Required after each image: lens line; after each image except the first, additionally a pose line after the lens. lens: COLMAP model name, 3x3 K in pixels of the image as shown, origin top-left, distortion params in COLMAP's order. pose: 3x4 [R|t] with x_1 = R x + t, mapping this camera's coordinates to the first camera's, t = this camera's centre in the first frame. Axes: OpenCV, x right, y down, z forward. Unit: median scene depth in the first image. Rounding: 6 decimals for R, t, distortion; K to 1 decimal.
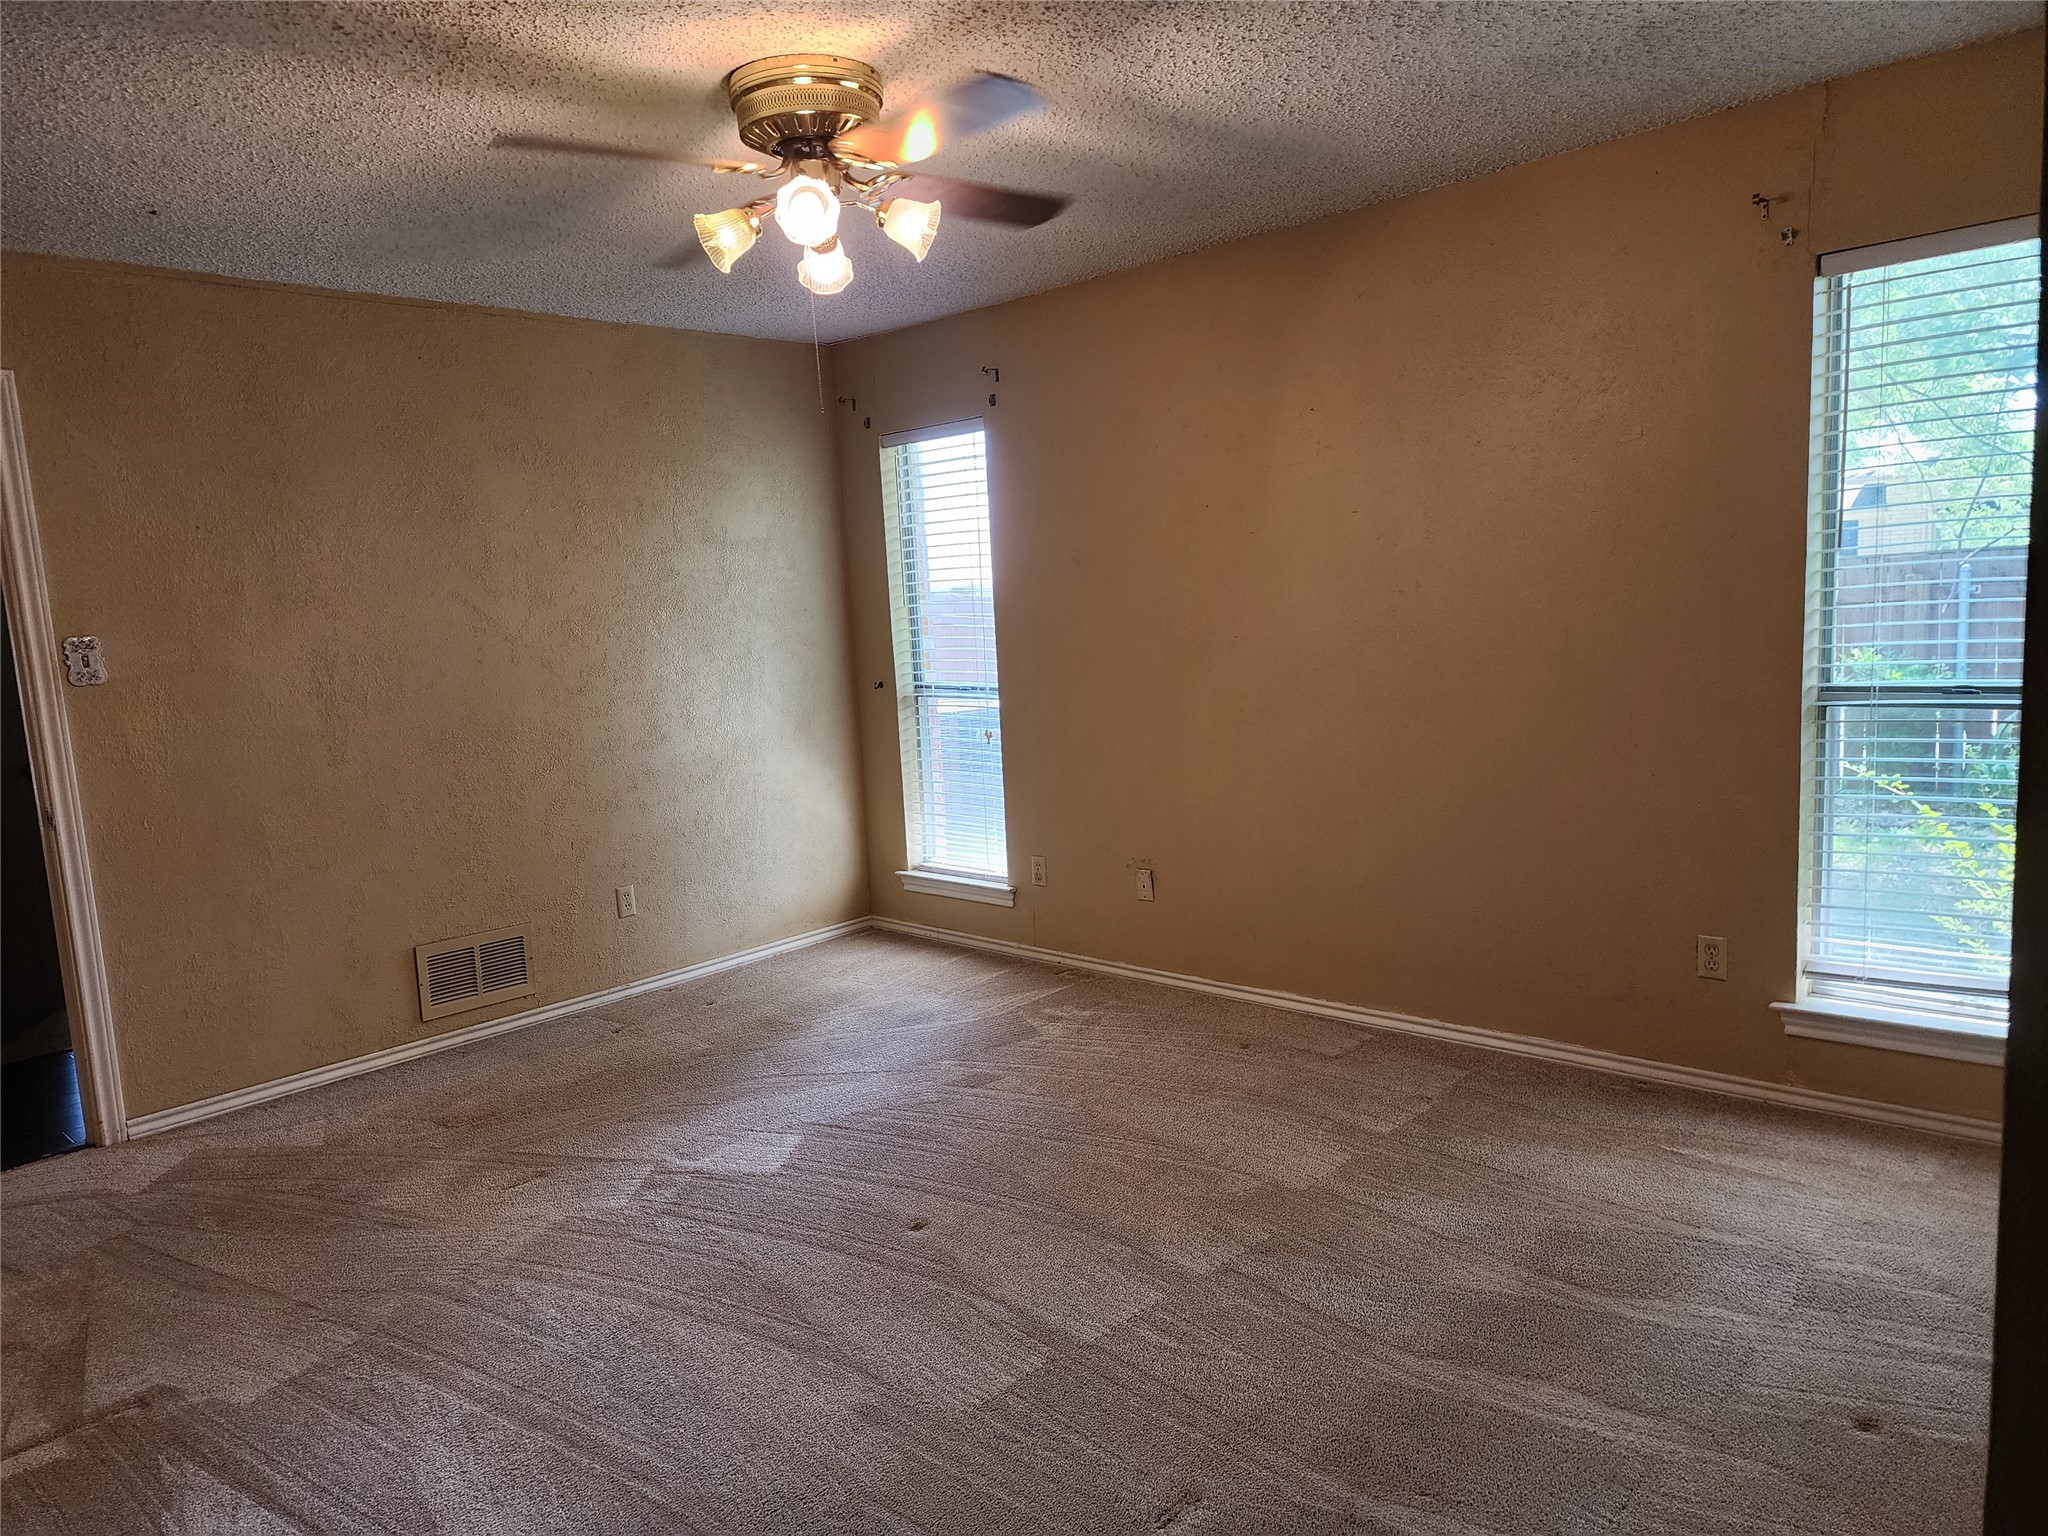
lens RADIAL K [[1357.5, 0, 1014.5], [0, 1357.5, 765.7], [0, 0, 1]] dist [0.061622, -0.053672]
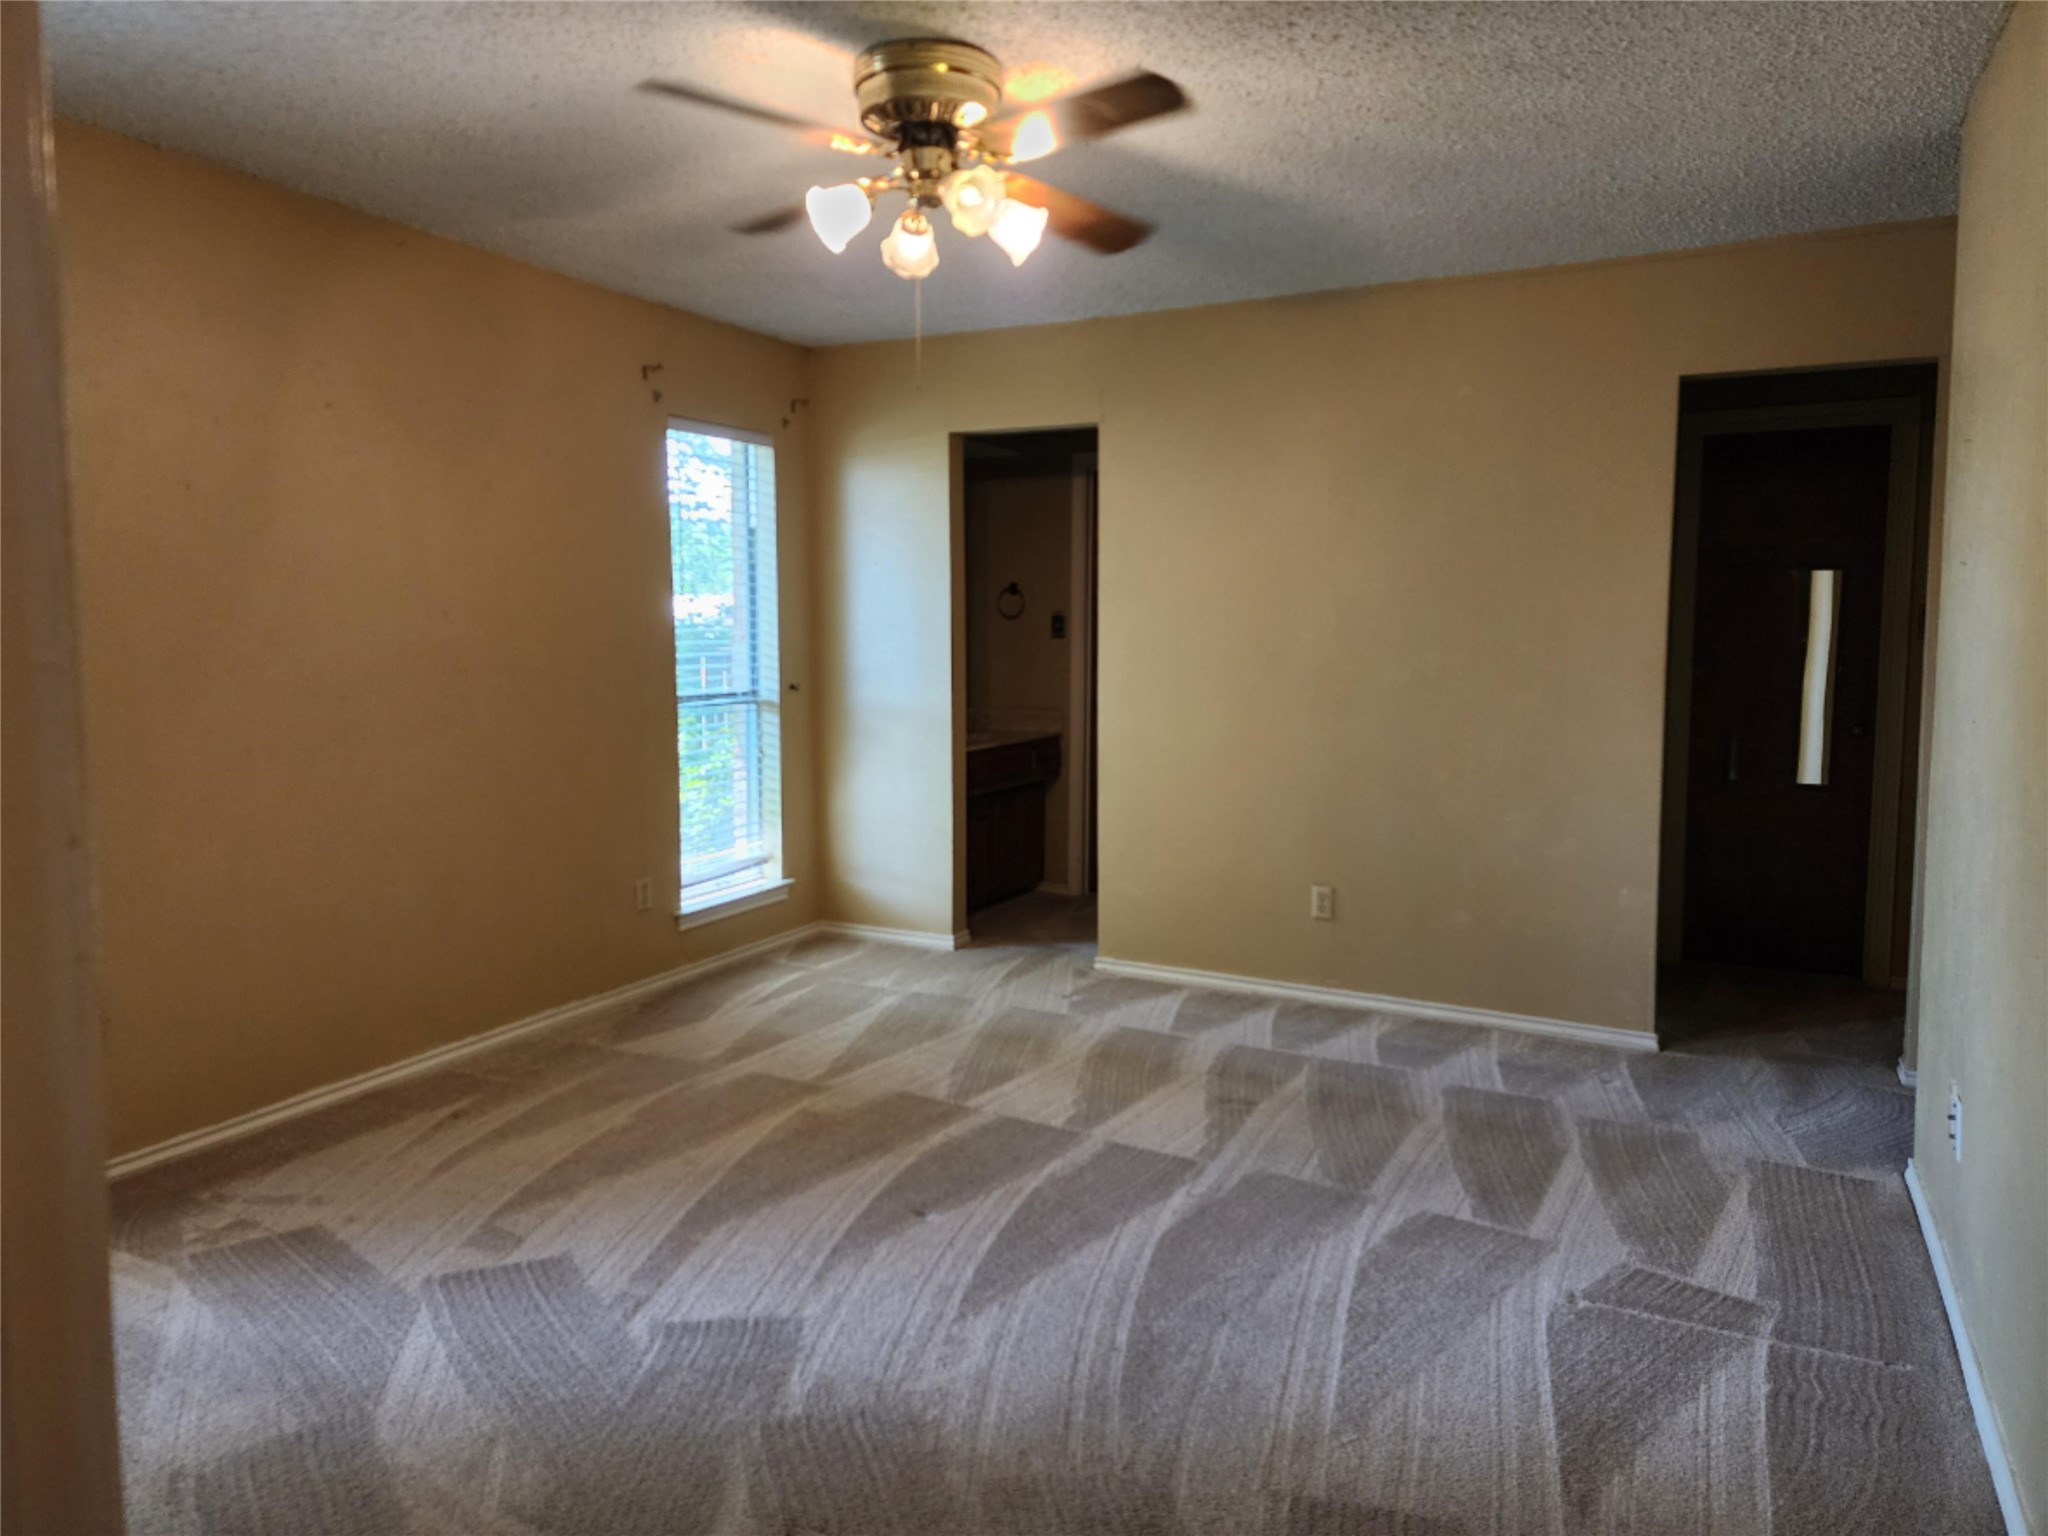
lens RADIAL K [[1357.5, 0, 1014.5], [0, 1357.5, 765.7], [0, 0, 1]] dist [0.061622, -0.053672]
pose [[-0.296505, -0.042158, 0.954100, -0.945993], [0.127416, 0.988348, 0.083269, -0.057661], [-0.946493, 0.146258, -0.287678, 1.063101]]
